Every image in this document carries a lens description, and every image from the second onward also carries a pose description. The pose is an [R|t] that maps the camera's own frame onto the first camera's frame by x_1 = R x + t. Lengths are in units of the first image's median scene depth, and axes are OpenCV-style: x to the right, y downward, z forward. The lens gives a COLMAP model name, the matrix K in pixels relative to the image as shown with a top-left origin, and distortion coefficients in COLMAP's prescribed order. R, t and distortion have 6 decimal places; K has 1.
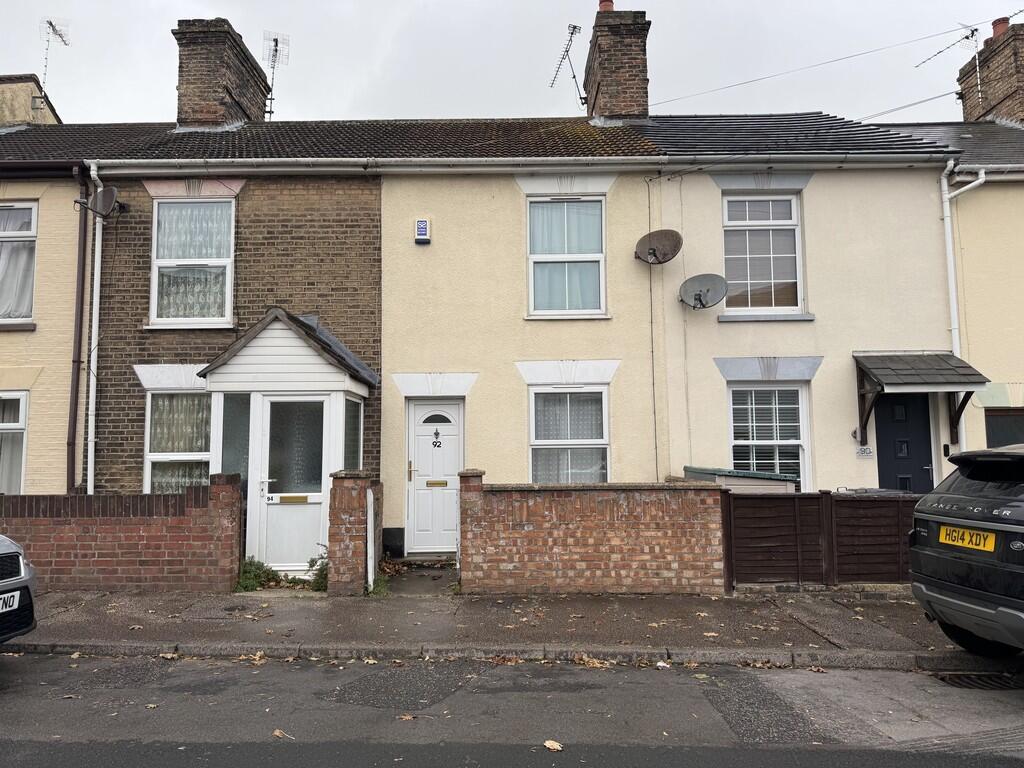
lens RADIAL K [[719.5, 0, 510.0], [0, 719.5, 383.1], [0, 0, 1]] dist [0.072141, -0.002468]
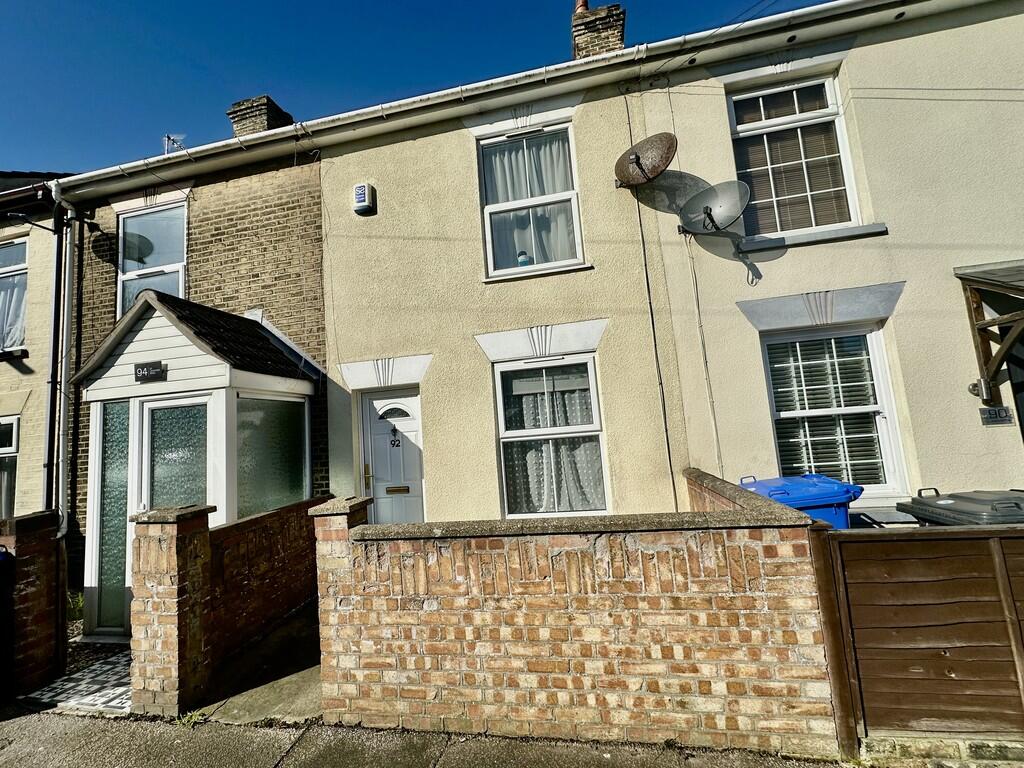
lens RADIAL K [[407.6, 0, 511.8], [0, 407.6, 385.3], [0, 0, 1]] dist [-0.007981, 0.001460]
pose [[0.981867, -0.085251, -0.169321, 0.152918], [0.085424, 0.996325, -0.006271, 0.040858], [0.169234, -0.008307, 0.985541, 0.706076]]
